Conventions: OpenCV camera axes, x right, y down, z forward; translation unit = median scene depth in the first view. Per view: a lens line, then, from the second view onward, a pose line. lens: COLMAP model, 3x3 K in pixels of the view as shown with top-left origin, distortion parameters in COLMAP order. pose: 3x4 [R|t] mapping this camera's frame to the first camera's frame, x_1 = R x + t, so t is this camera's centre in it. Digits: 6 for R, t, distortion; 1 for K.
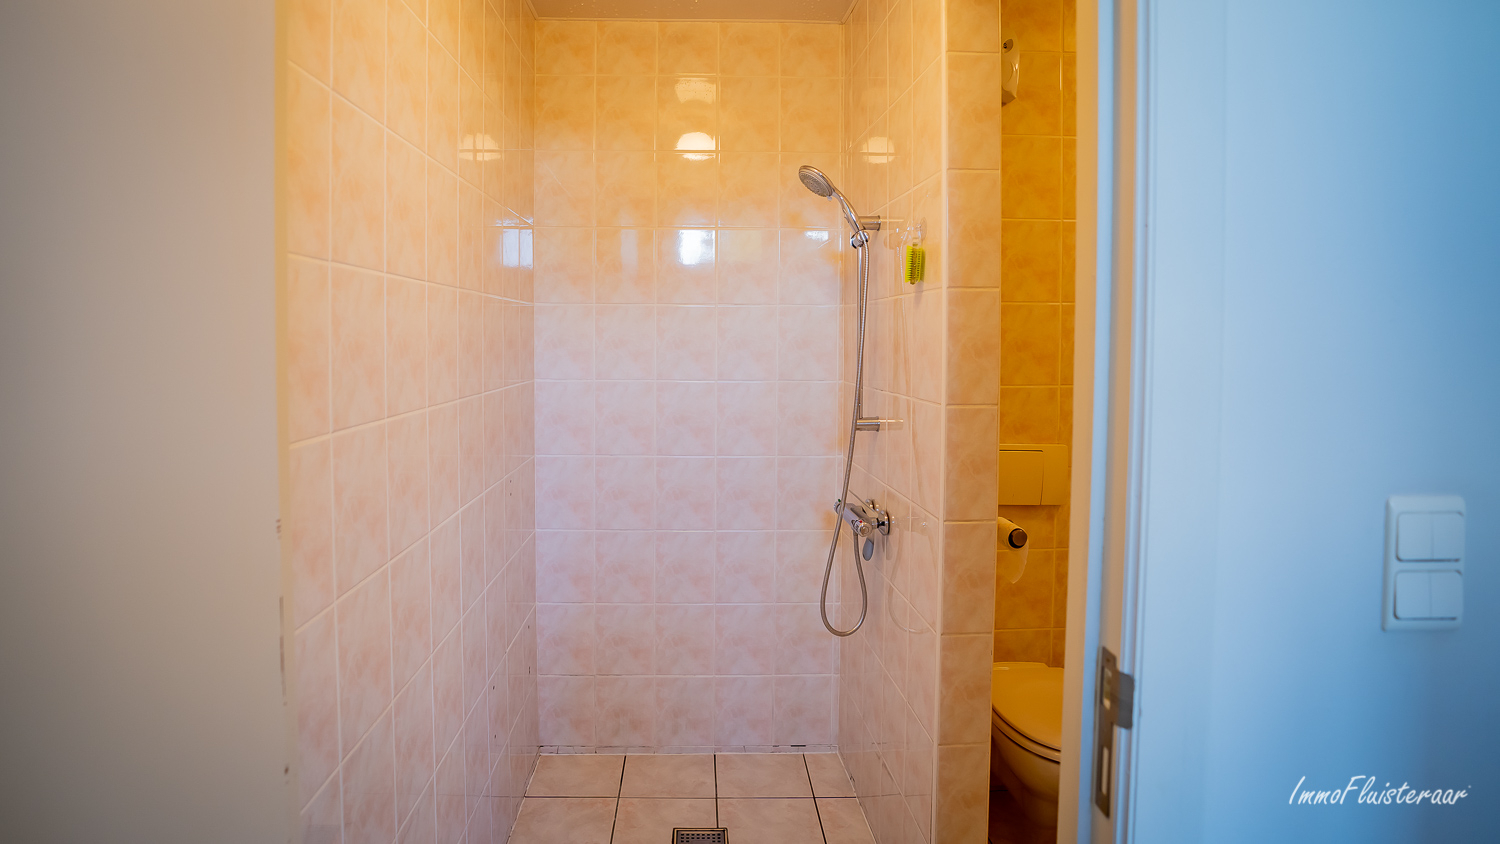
lens RADIAL K [[714.2, 0, 755.7], [0, 714.2, 386.1], [0, 0, 1]] dist [-0.000004, 0.000294]
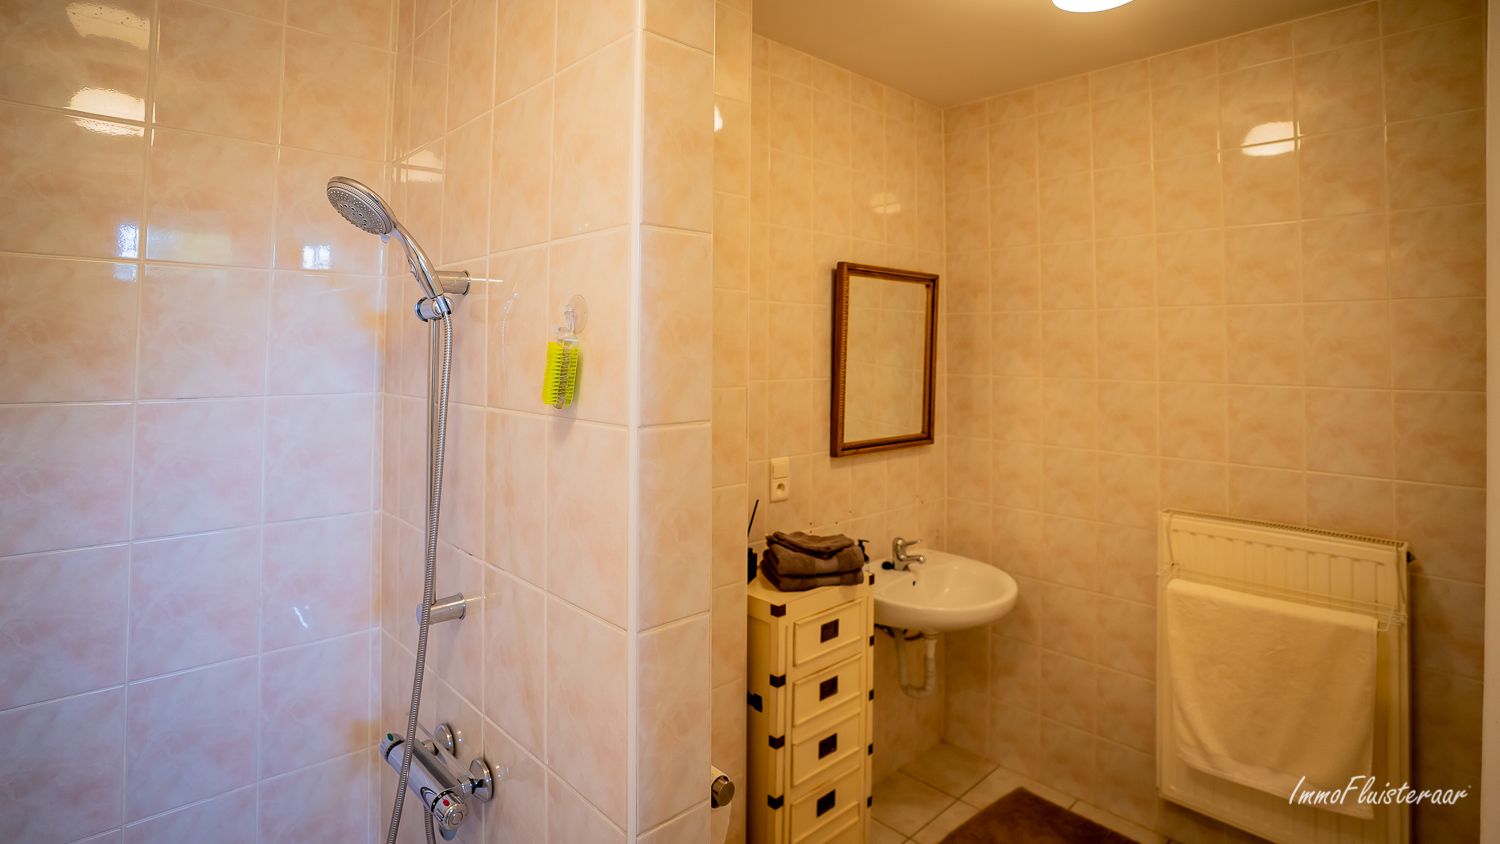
lens RADIAL K [[729.2, 0, 756.7], [0, 729.2, 328.2], [0, 0, 1]] dist [-0.083927, 0.031269]
pose [[0.787816, 0.027847, 0.615280, -0.012911], [0.043053, 0.994044, -0.100116, -0.139475], [-0.614404, 0.105362, 0.781925, 0.437695]]
